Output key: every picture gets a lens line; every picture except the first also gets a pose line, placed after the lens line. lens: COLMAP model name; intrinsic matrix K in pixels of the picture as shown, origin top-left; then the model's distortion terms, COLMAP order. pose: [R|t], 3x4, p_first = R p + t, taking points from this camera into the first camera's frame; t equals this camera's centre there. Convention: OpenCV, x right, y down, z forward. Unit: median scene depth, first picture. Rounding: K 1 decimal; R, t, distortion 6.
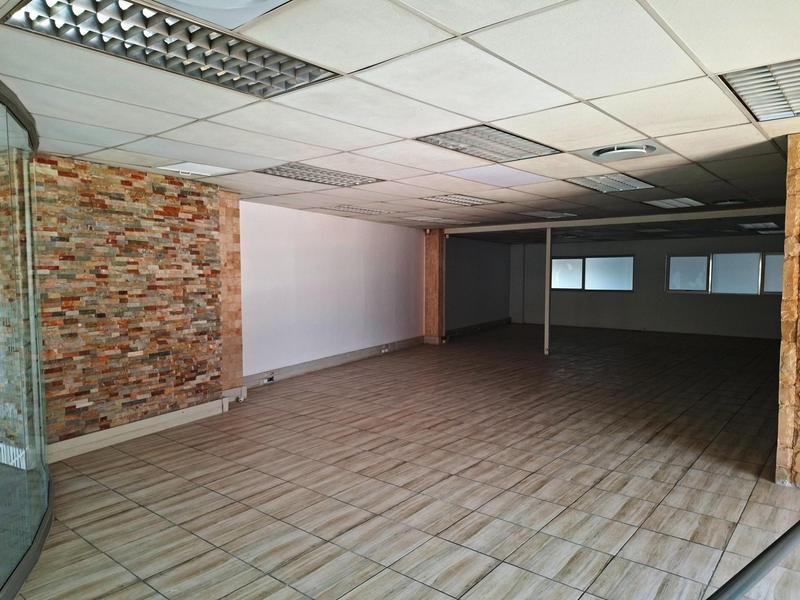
lens RADIAL K [[550.3, 0, 400.0], [0, 550.3, 300.0], [0, 0, 1]] dist [0.038016, -0.003090]
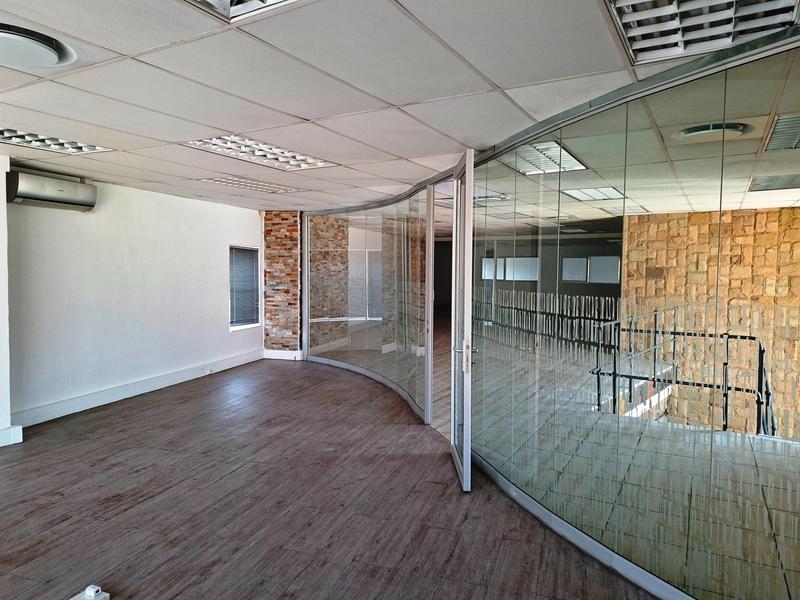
lens RADIAL K [[550.3, 0, 400.0], [0, 550.3, 300.0], [0, 0, 1]] dist [0.038016, -0.003090]
pose [[0.982283, -0.007487, 0.187255, -0.239941], [0.005901, 0.999942, 0.009026, 0.019941], [-0.187312, -0.007761, 0.982270, -0.400109]]
